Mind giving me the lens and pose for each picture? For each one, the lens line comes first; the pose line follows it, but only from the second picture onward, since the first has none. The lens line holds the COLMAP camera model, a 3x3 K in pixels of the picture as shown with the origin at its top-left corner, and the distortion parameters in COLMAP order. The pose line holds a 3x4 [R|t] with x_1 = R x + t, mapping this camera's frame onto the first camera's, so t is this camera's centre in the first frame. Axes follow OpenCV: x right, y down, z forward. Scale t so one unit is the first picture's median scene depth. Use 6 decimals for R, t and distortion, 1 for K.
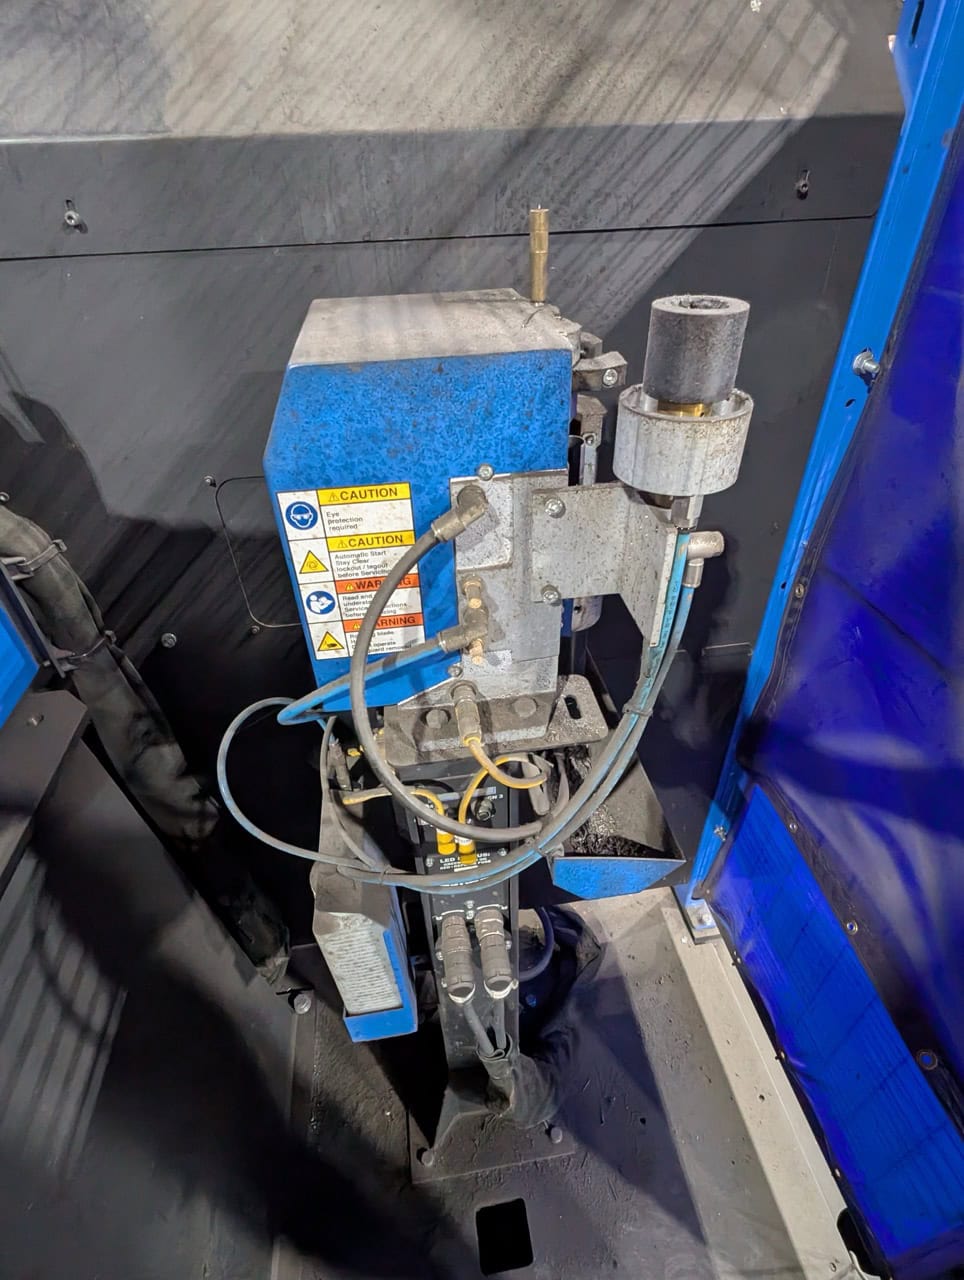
lens RADIAL K [[640.2, 0, 485.6], [0, 640.2, 641.5], [0, 0, 1]] dist [0.001830, -0.001025]
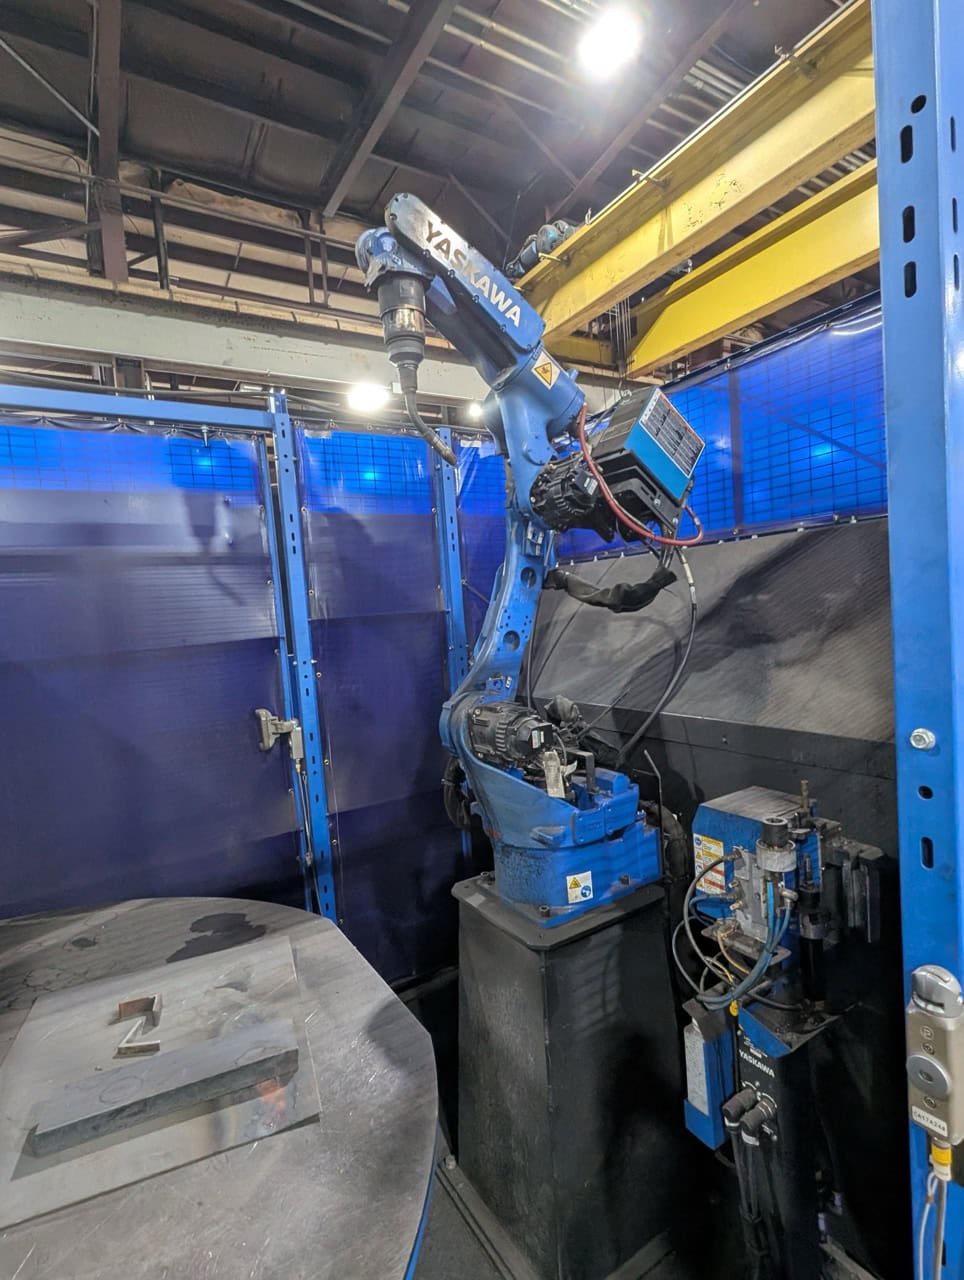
lens RADIAL K [[640.2, 0, 483.3], [0, 640.2, 647.2], [0, 0, 1]] dist [0.001830, -0.001025]
pose [[0.399517, 0.047193, -0.915510, 2.484873], [-0.510014, 0.841293, -0.179196, 0.150507], [0.761756, 0.538515, 0.360180, -1.826425]]
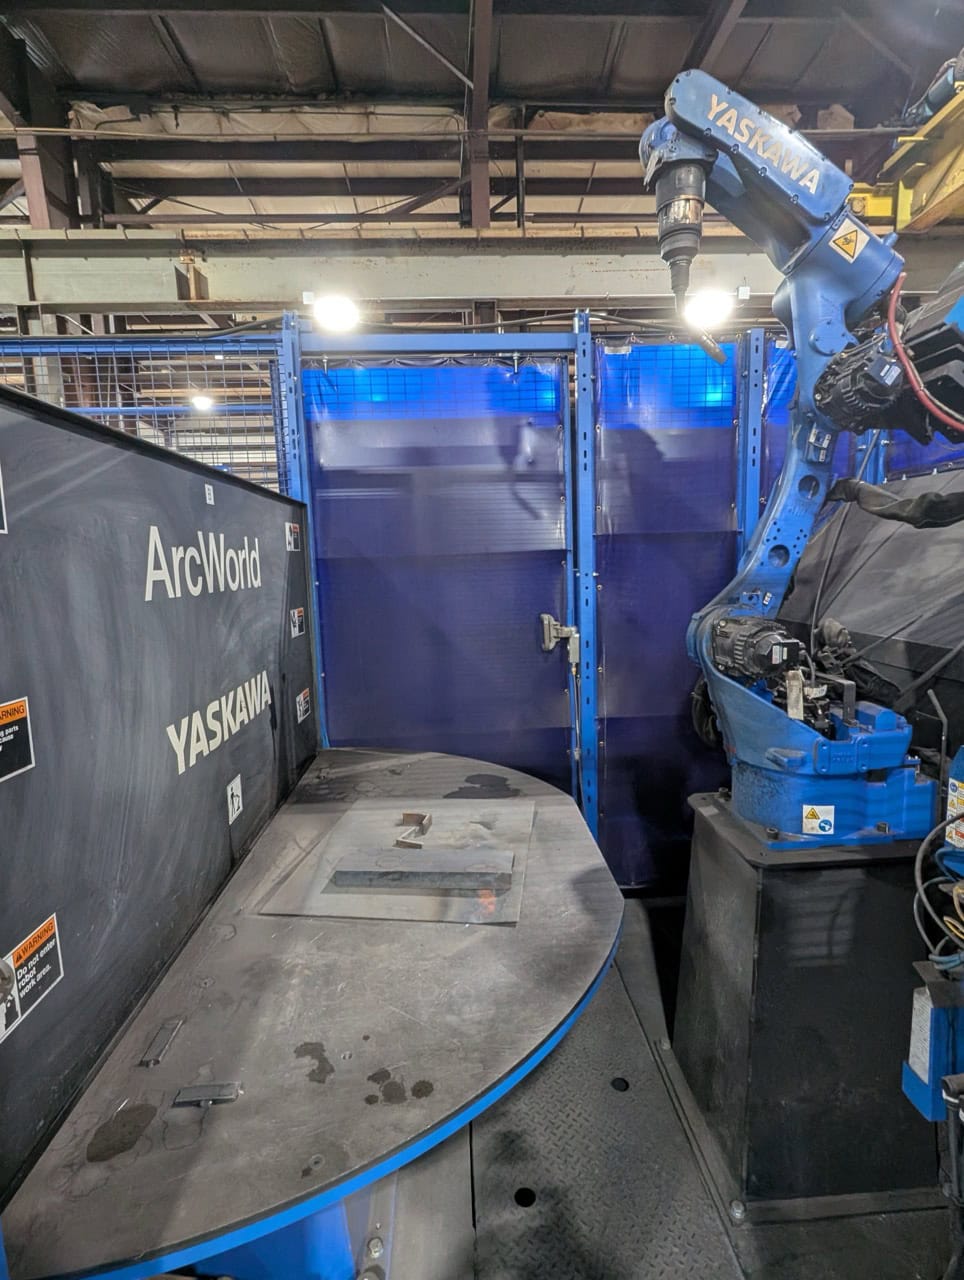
lens RADIAL K [[640.2, 0, 486.8], [0, 640.2, 649.2], [0, 0, 1]] dist [0.001830, -0.001025]
pose [[-0.094521, 0.161170, -0.982390, 2.894691], [-0.584100, 0.790124, 0.185826, 0.023925], [0.806159, 0.591378, 0.019456, -1.314259]]
